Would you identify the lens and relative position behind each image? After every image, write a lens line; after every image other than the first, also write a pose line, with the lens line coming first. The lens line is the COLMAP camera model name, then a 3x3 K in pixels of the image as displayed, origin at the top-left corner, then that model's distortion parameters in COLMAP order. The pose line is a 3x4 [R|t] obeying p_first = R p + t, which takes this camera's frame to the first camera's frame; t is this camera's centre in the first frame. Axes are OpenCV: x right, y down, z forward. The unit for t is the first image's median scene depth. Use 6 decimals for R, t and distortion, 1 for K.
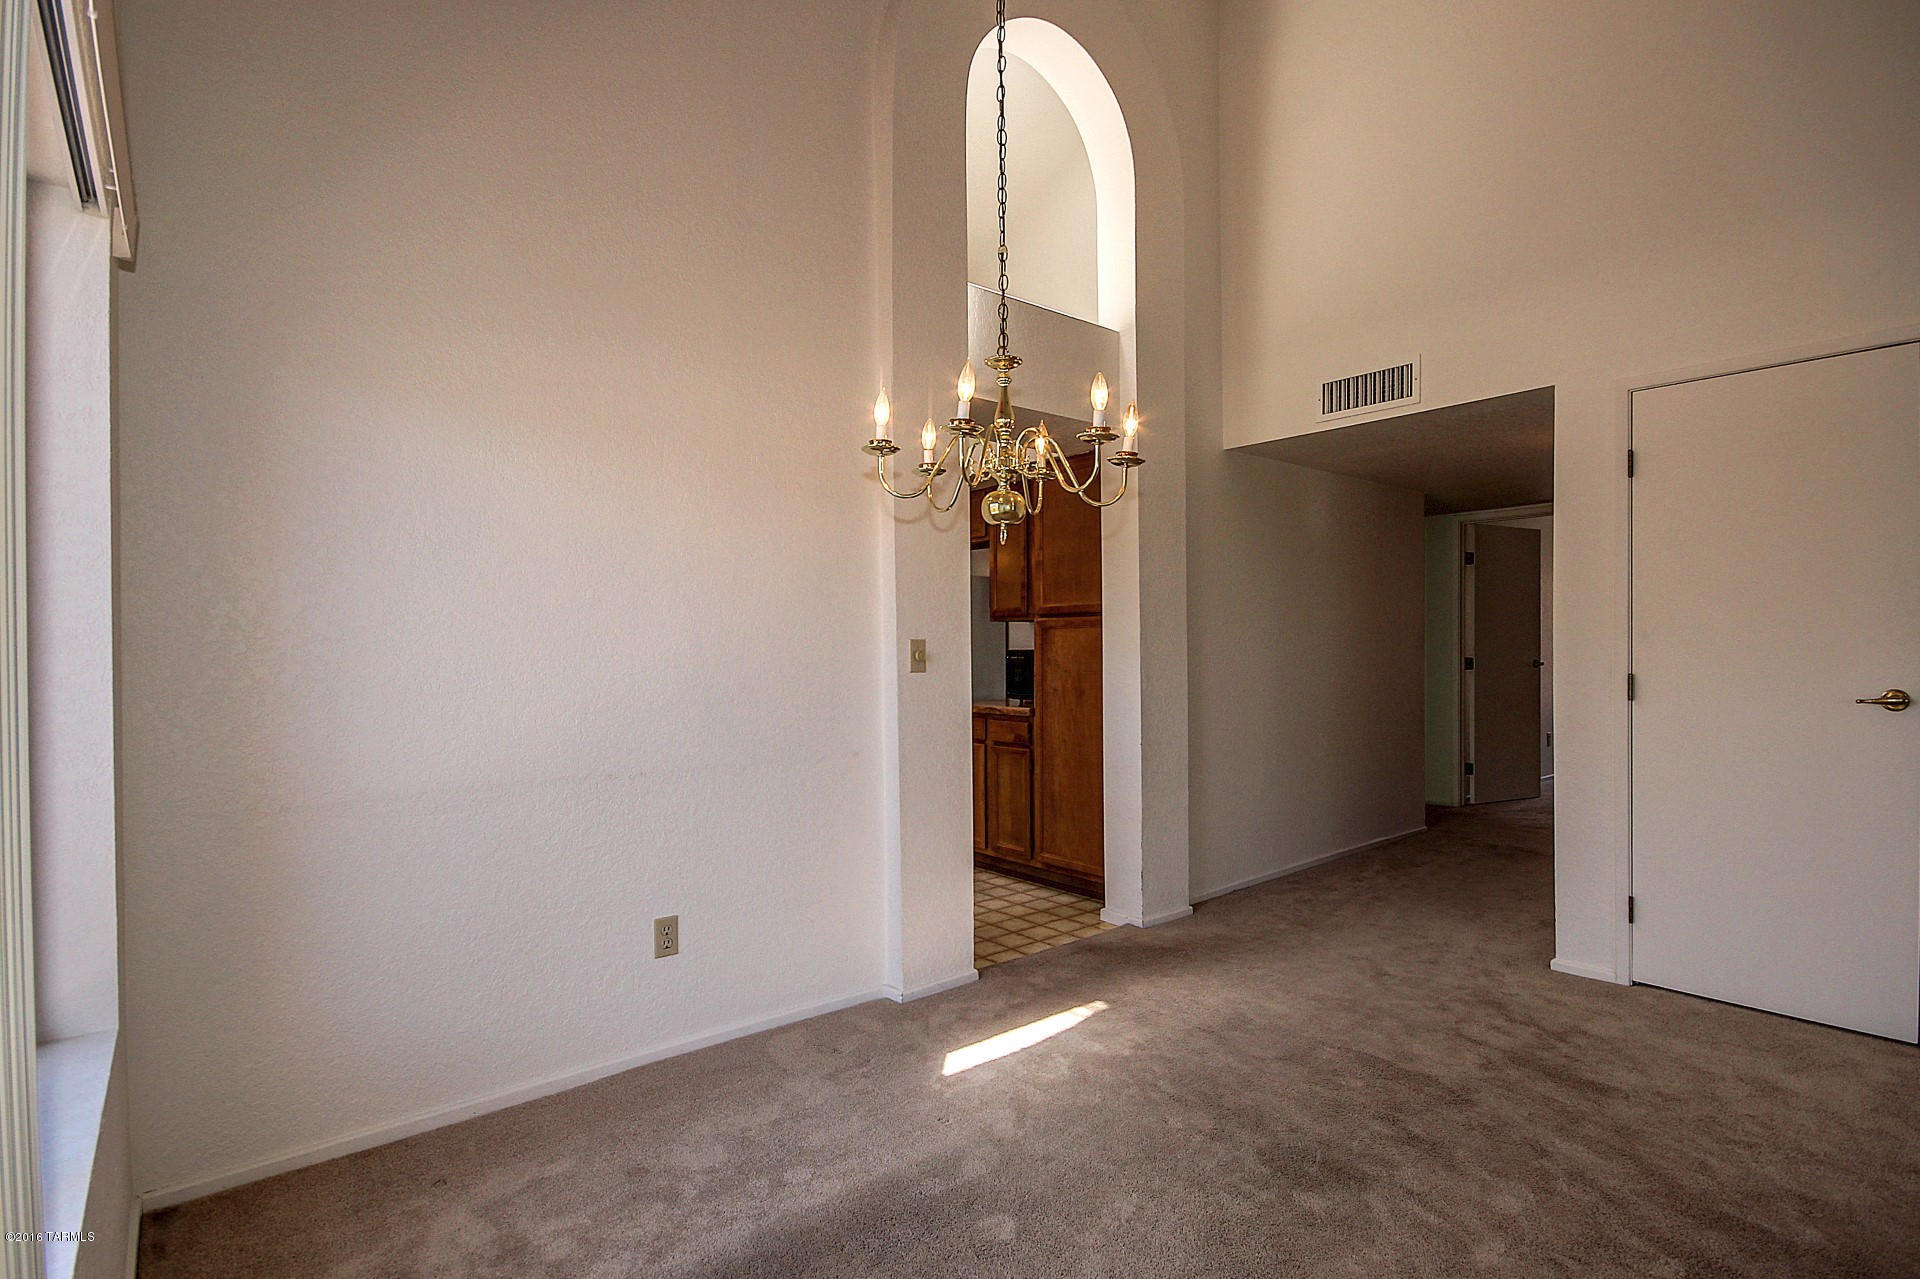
lens RADIAL K [[923.8, 0, 960.0], [0, 923.8, 639.5], [0, 0, 1]] dist [0.000938, -0.000027]
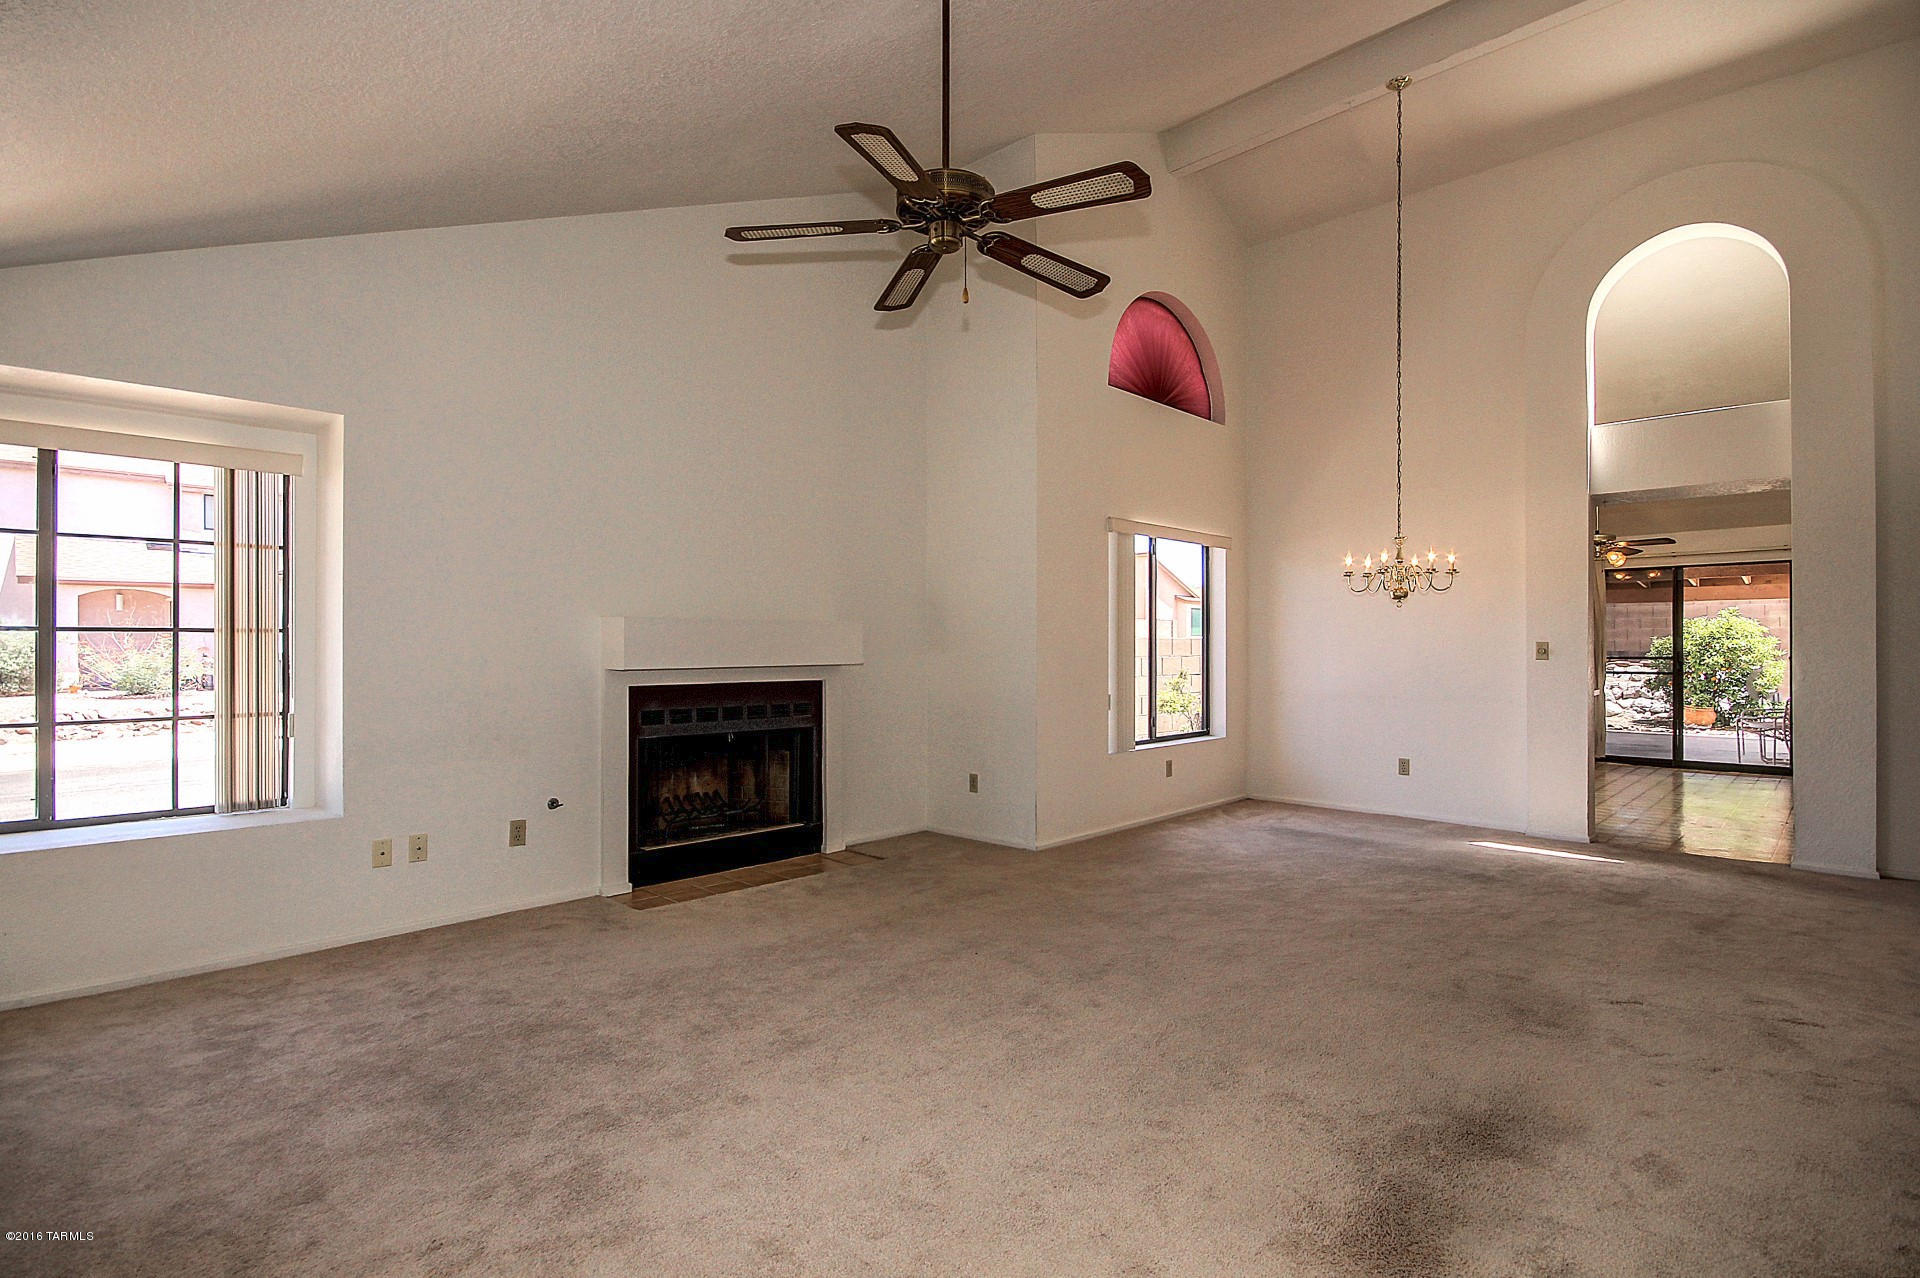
lens RADIAL K [[935.0, 0, 955.4], [0, 935.0, 645.6], [0, 0, 1]] dist [-0.002070, -0.000868]
pose [[0.115385, 0.010578, -0.993265, 1.588431], [0.001270, 0.999941, 0.010797, -0.013841], [0.993320, -0.002507, 0.115365, -0.345121]]
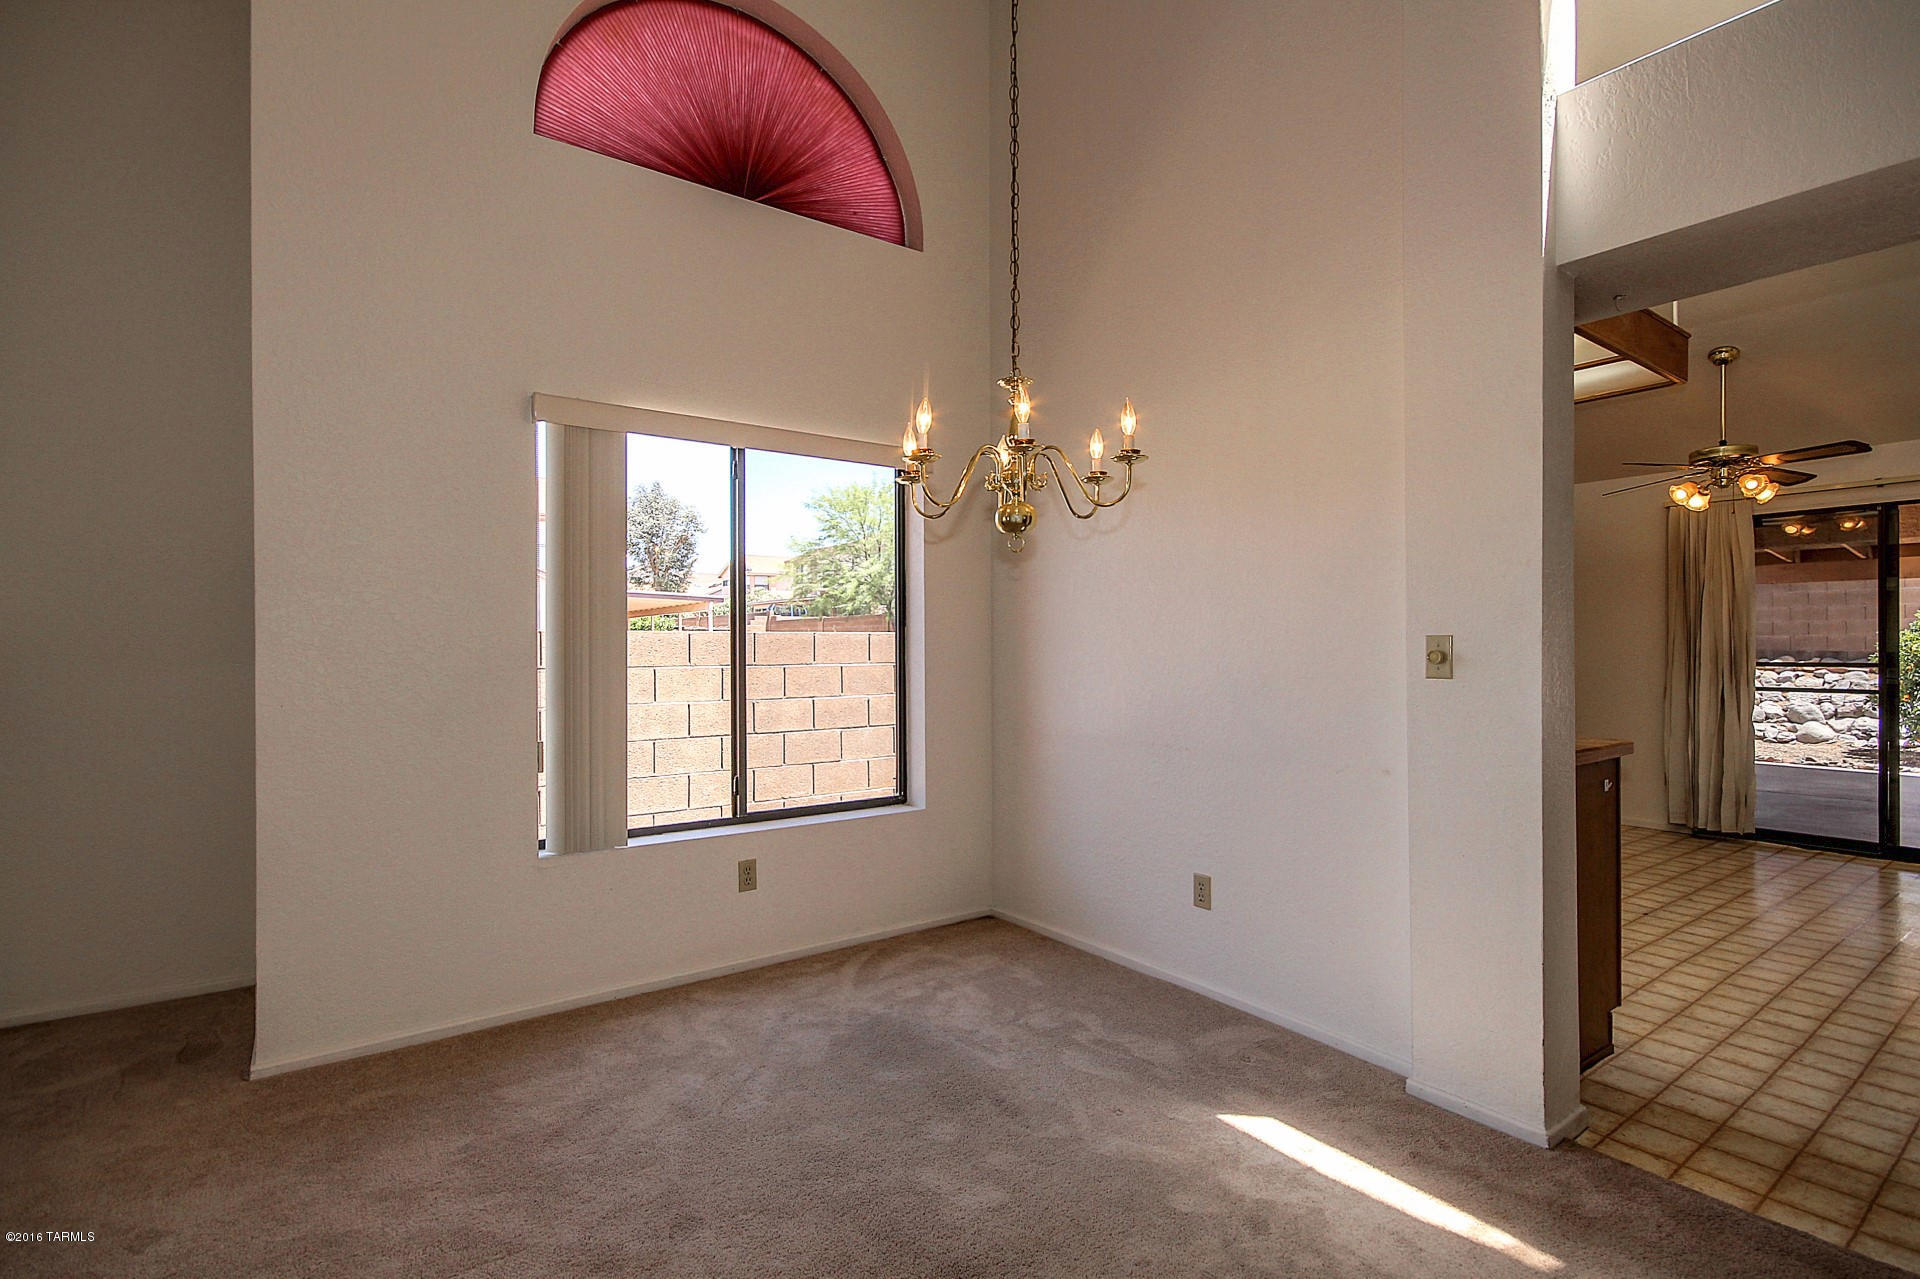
lens RADIAL K [[922.5, 0, 963.0], [0, 922.5, 641.1], [0, 0, 1]] dist [-0.003975, -0.001346]
pose [[-0.054015, 0.007972, -0.998508, 0.706037], [0.006282, 0.999951, 0.007644, -0.003310], [0.998520, -0.005860, -0.054063, 0.628336]]
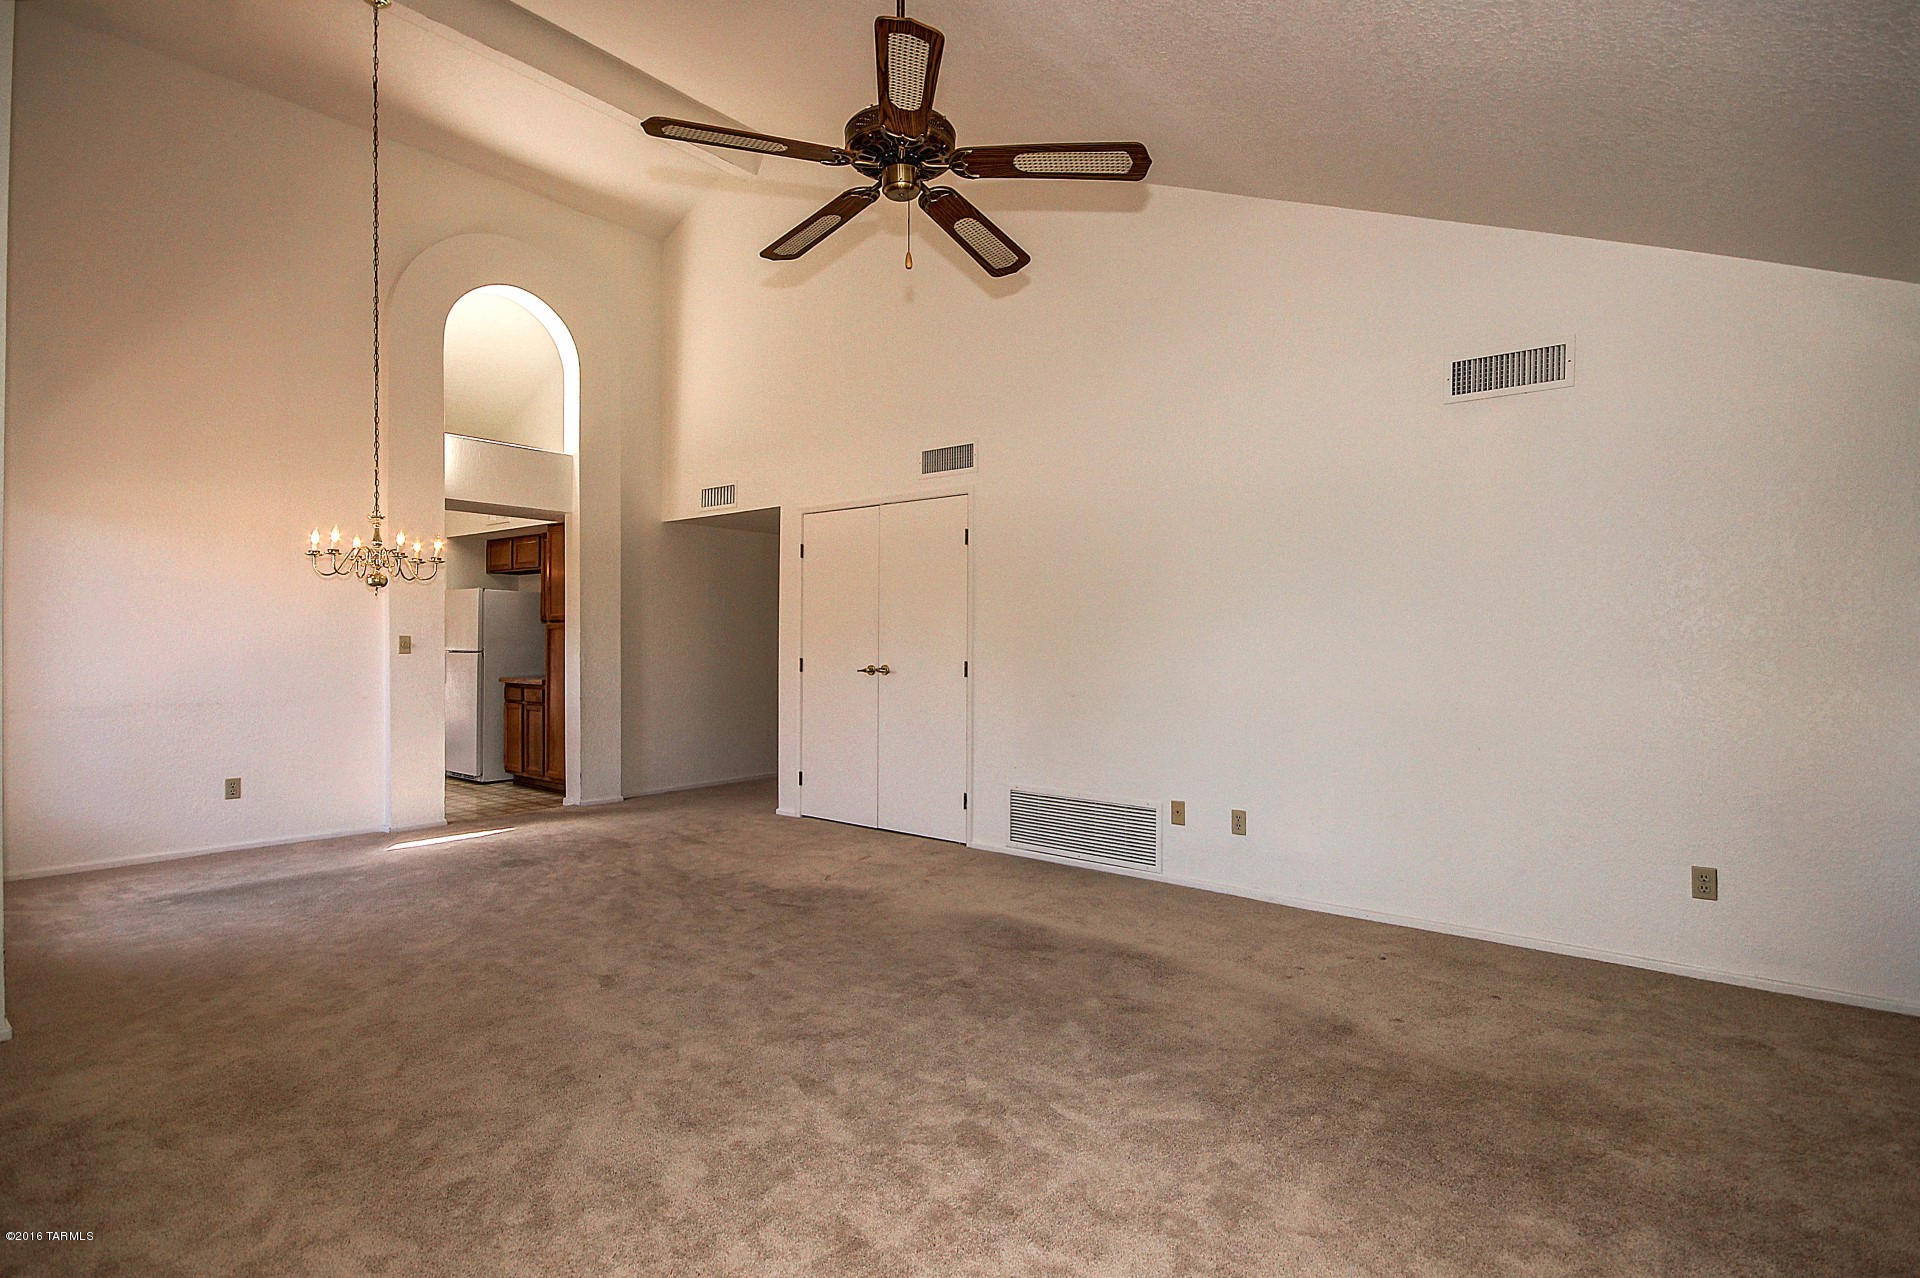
lens RADIAL K [[935.0, 0, 955.4], [0, 935.0, 645.6], [0, 0, 1]] dist [-0.002070, -0.000868]
pose [[0.981285, 0.009485, 0.192327, 0.643173], [-0.010841, 0.999923, 0.006003, -0.003269], [-0.192255, -0.007976, 0.981313, -0.981872]]
